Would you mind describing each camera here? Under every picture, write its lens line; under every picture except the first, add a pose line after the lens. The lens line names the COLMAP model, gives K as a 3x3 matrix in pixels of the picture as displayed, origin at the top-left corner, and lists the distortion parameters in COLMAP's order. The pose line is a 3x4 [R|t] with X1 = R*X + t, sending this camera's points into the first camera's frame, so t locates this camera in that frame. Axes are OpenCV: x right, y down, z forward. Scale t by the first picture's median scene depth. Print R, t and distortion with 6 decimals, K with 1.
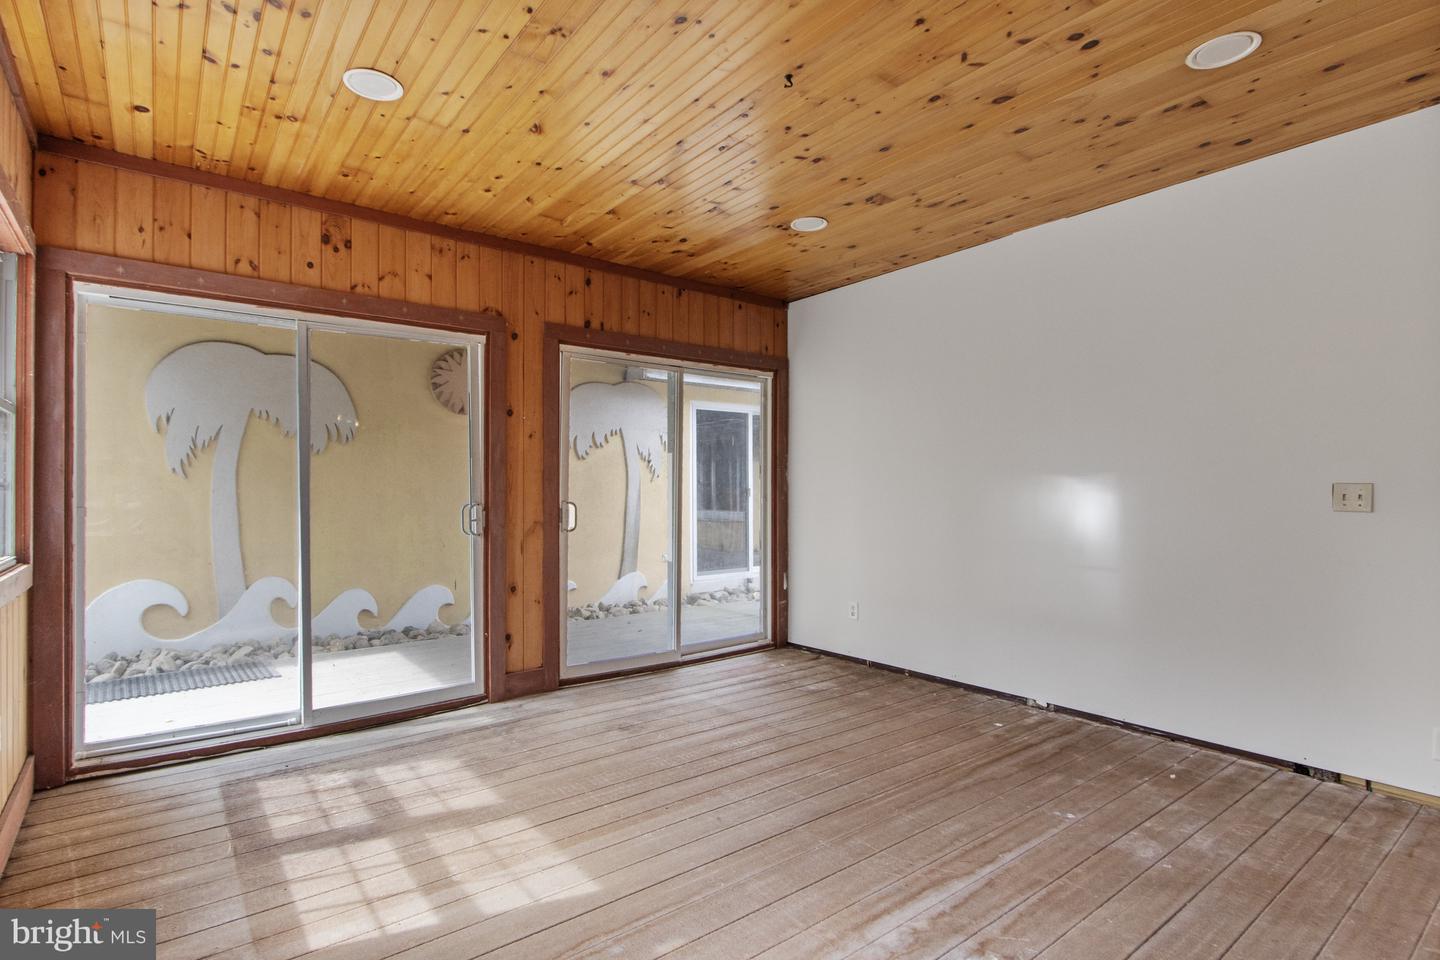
lens RADIAL K [[721.8, 0, 710.5], [0, 721.8, 486.2], [0, 0, 1]] dist [0.001297, 0.000107]
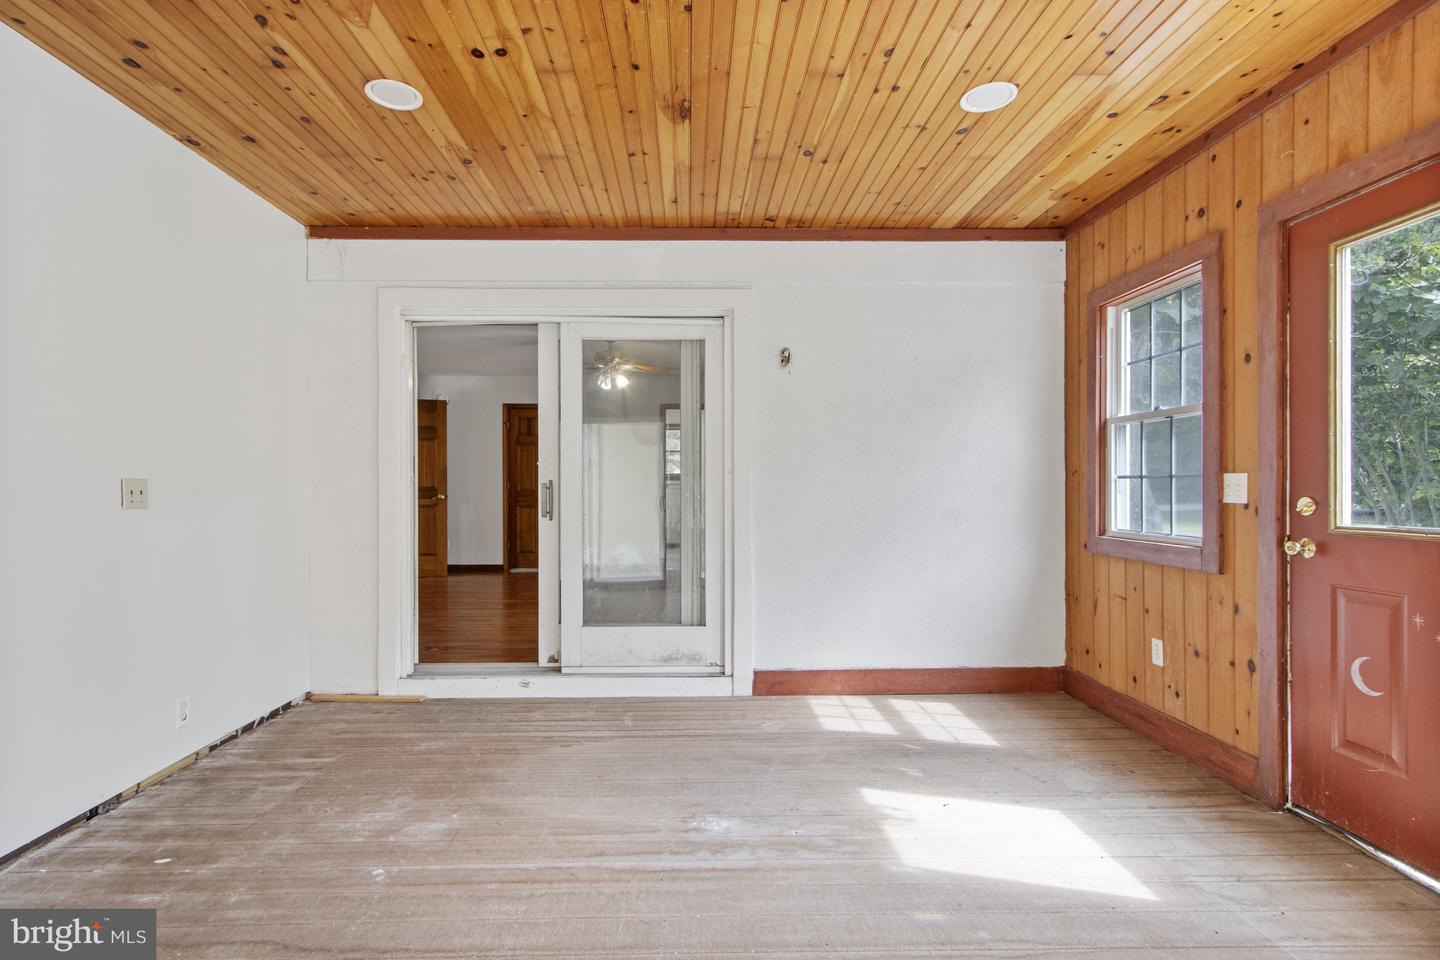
lens RADIAL K [[653.6, 0, 709.0], [0, 653.6, 484.4], [0, 0, 1]] dist [-0.001854, -0.000037]
pose [[-0.796670, 0.009942, 0.604333, -0.267334], [0.000835, 0.999882, -0.015350, 0.019413], [-0.604414, -0.011724, -0.796584, 1.371647]]
